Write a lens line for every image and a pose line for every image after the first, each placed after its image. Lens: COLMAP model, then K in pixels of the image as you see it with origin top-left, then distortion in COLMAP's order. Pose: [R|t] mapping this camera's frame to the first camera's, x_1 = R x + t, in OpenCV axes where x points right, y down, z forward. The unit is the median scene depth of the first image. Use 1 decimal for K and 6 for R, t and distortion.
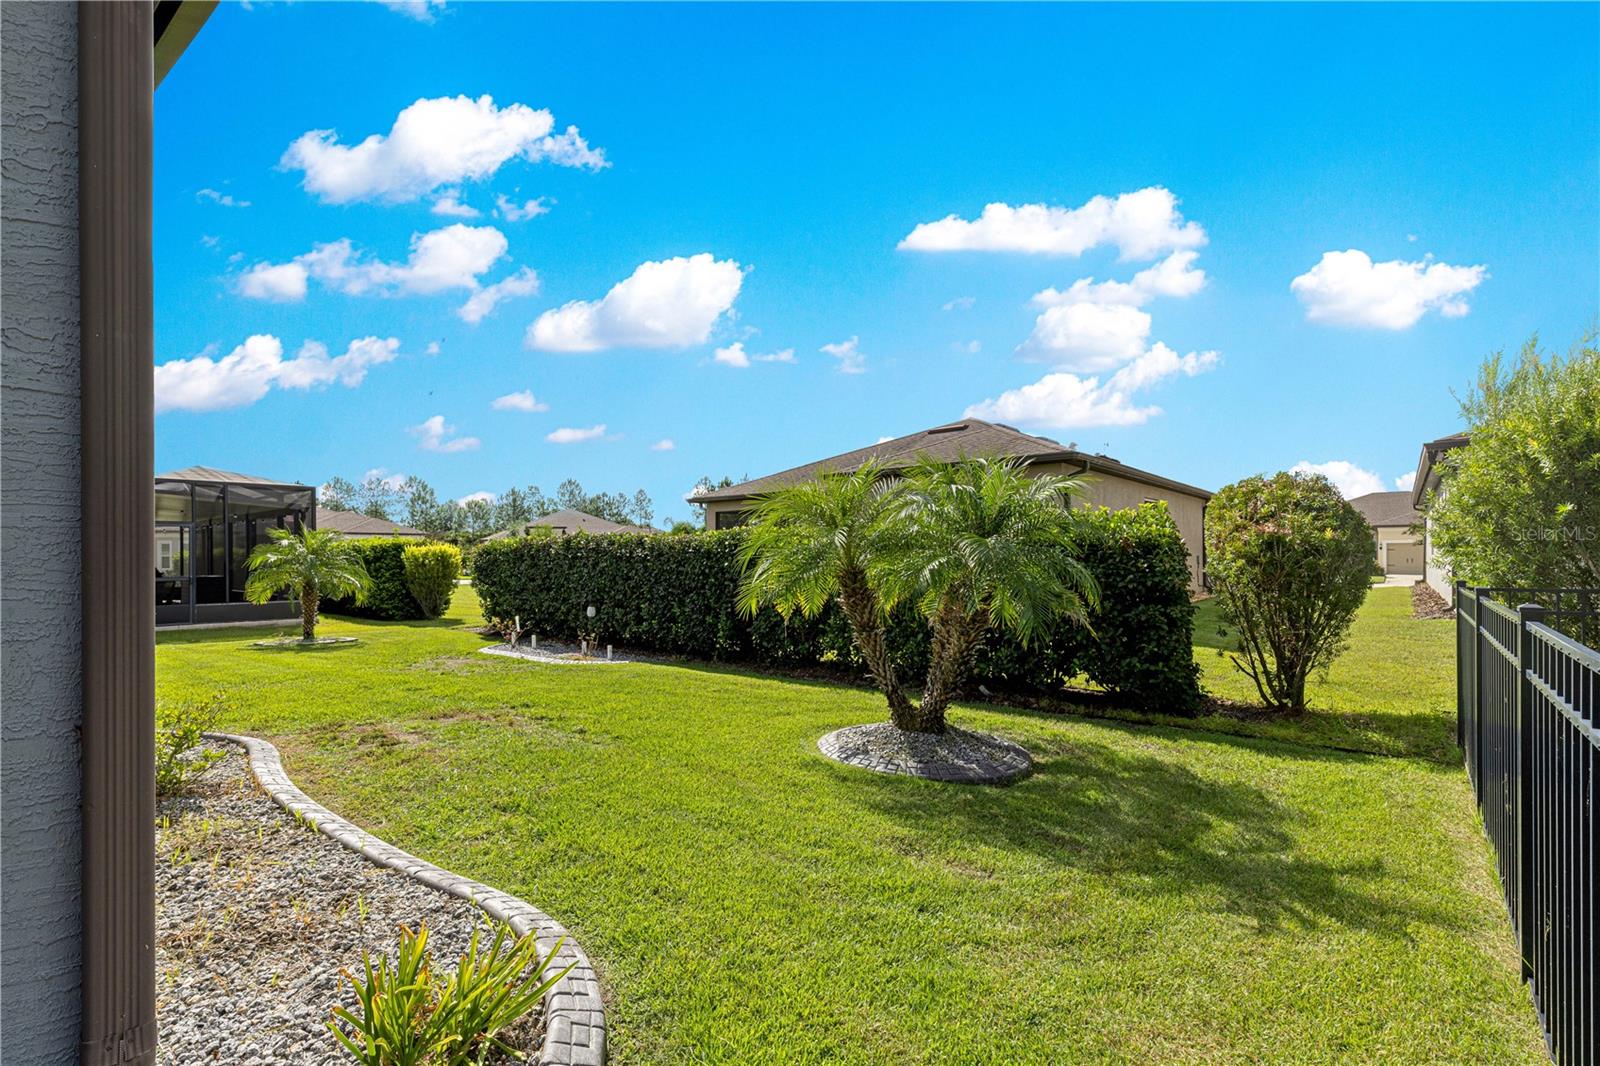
lens RADIAL K [[765.9, 0, 800.0], [0, 765.9, 533.0], [0, 0, 1]] dist [-0.000891, -0.000192]
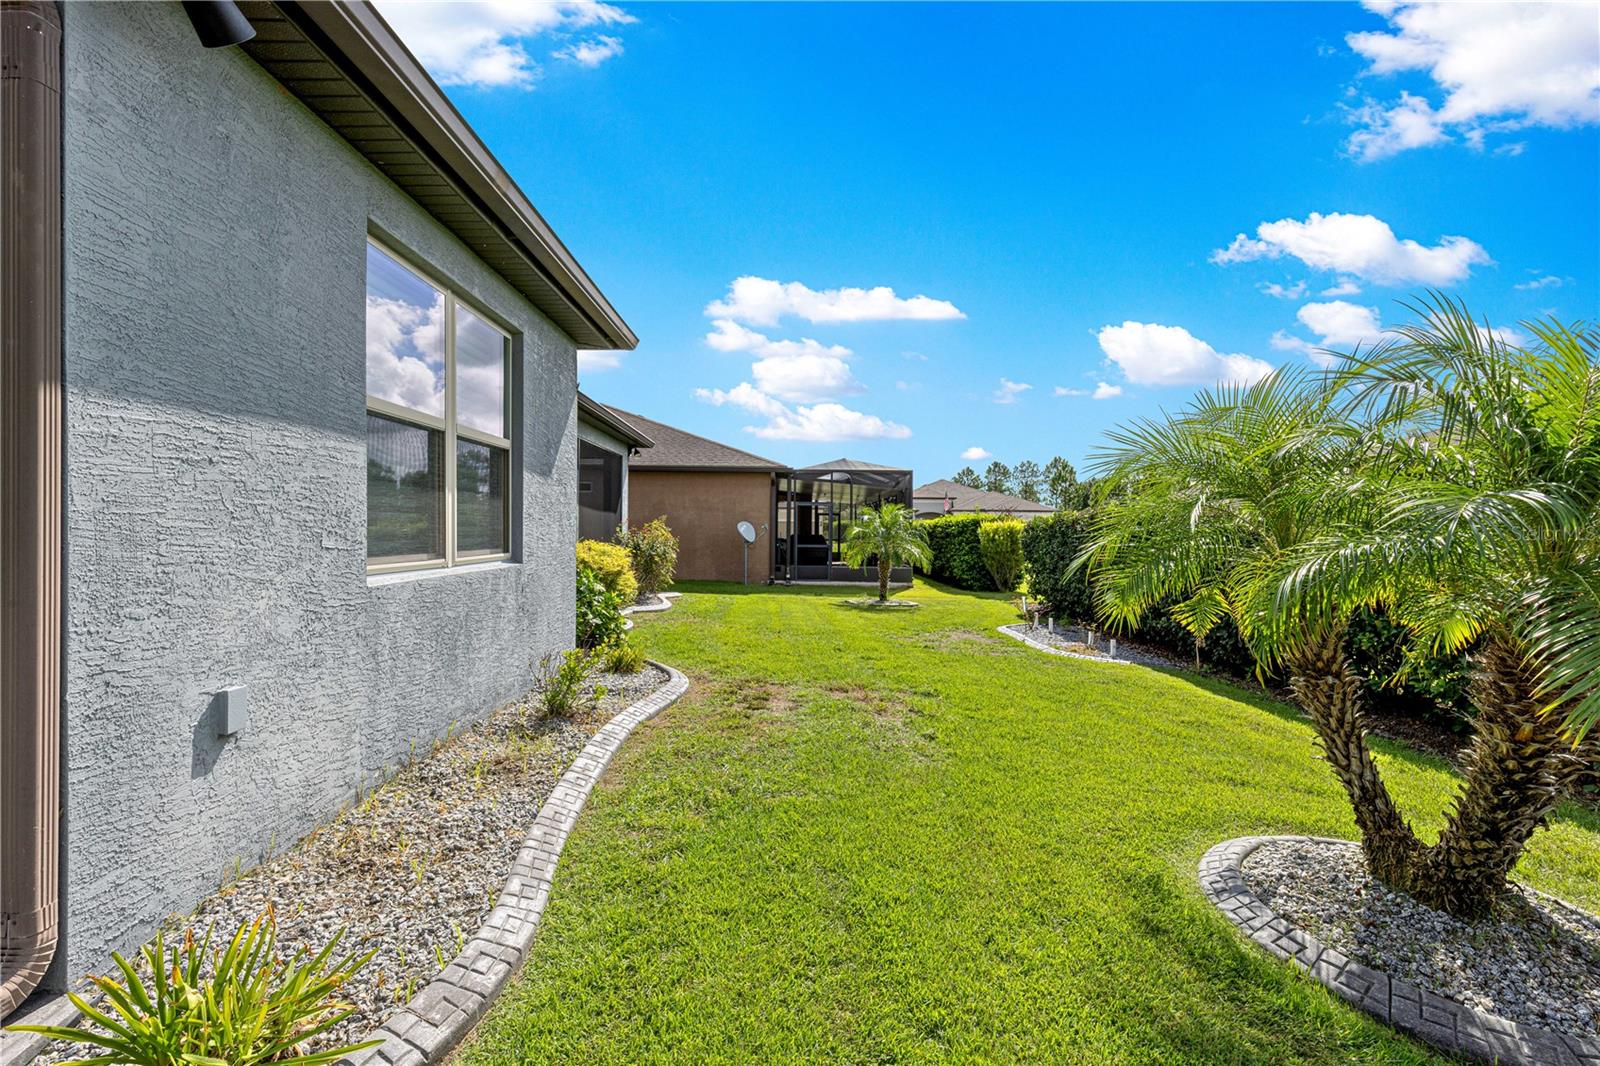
lens RADIAL K [[729.0, 0, 800.0], [0, 729.0, 533.0], [0, 0, 1]] dist [0.000395, 0.000111]
pose [[0.645001, 0.017059, -0.763991, 0.142307], [0.006236, 0.999600, 0.027585, 0.004533], [0.764156, -0.022557, 0.644637, 0.218508]]
